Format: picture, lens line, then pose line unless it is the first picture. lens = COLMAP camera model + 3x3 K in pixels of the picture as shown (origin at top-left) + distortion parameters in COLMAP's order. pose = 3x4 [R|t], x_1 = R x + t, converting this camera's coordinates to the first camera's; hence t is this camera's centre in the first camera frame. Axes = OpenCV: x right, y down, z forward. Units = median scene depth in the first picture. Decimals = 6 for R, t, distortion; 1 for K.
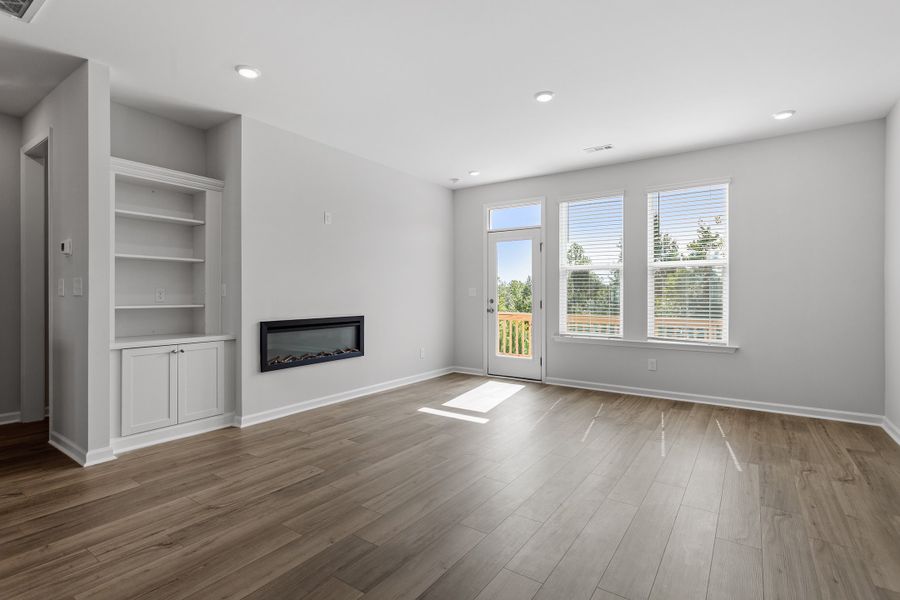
lens RADIAL K [[435.7, 0, 450.0], [0, 435.7, 300.0], [0, 0, 1]] dist [0.001218, 0.000323]
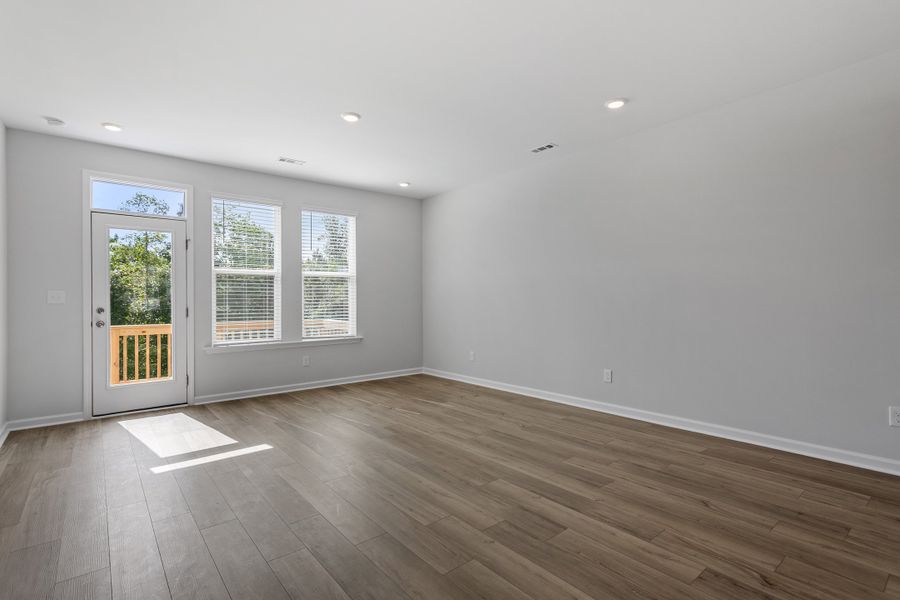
lens RADIAL K [[429.1, 0, 450.0], [0, 429.1, 300.0], [0, 0, 1]] dist [-0.000111, 0.000291]
pose [[0.268417, -0.006922, 0.963278, -0.489428], [0.017858, 0.999838, 0.002208, -0.006688], [-0.963137, 0.016609, 0.268497, 0.315218]]
